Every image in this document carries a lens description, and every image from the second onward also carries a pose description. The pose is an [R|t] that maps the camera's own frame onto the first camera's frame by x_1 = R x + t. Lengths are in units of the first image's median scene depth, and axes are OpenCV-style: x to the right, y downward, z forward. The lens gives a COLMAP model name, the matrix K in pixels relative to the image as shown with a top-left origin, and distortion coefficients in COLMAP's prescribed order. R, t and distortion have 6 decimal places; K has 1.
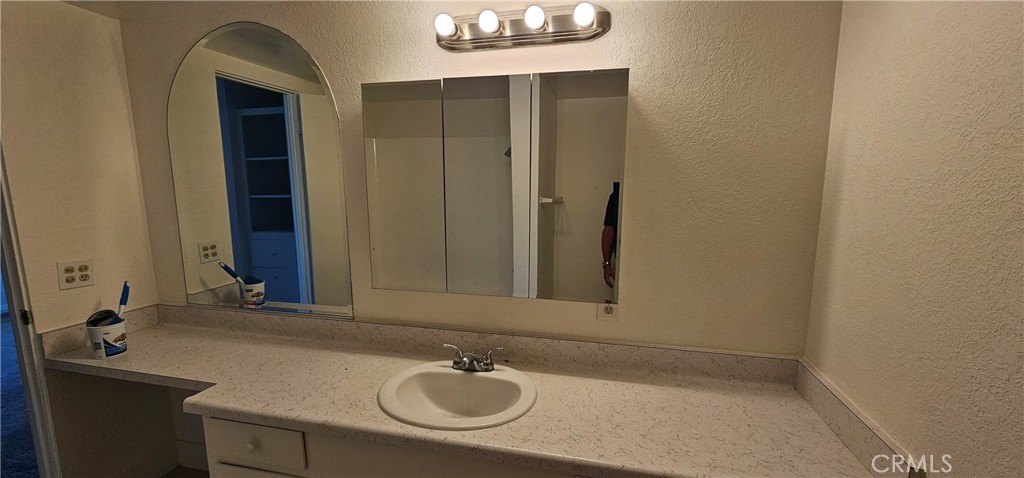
lens RADIAL K [[415.3, 0, 515.3], [0, 415.3, 251.6], [0, 0, 1]] dist [0.000647, 0.000167]
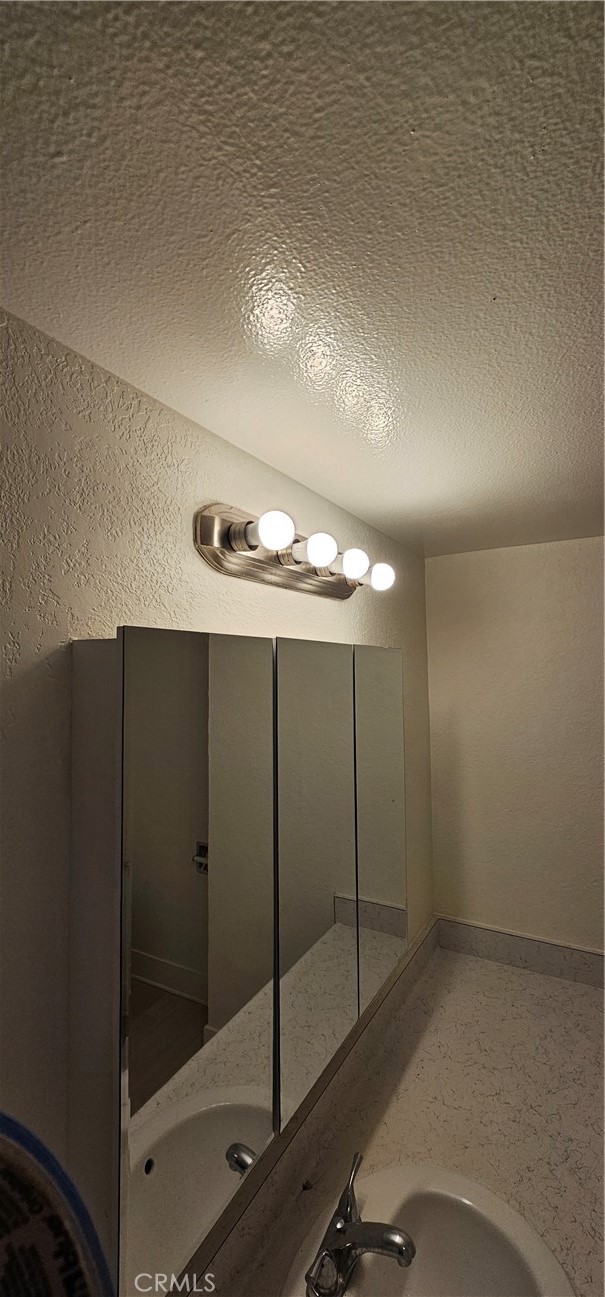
lens RADIAL K [[526.0, 0, 302.5], [0, 526.0, 648.5], [0, 0, 1]] dist [0.000647, 0.000167]
pose [[0.294119, 0.038938, 0.954975, -0.719371], [0.160405, 0.982987, -0.089483, -0.344810], [-0.942212, 0.179501, 0.282869, 0.800786]]
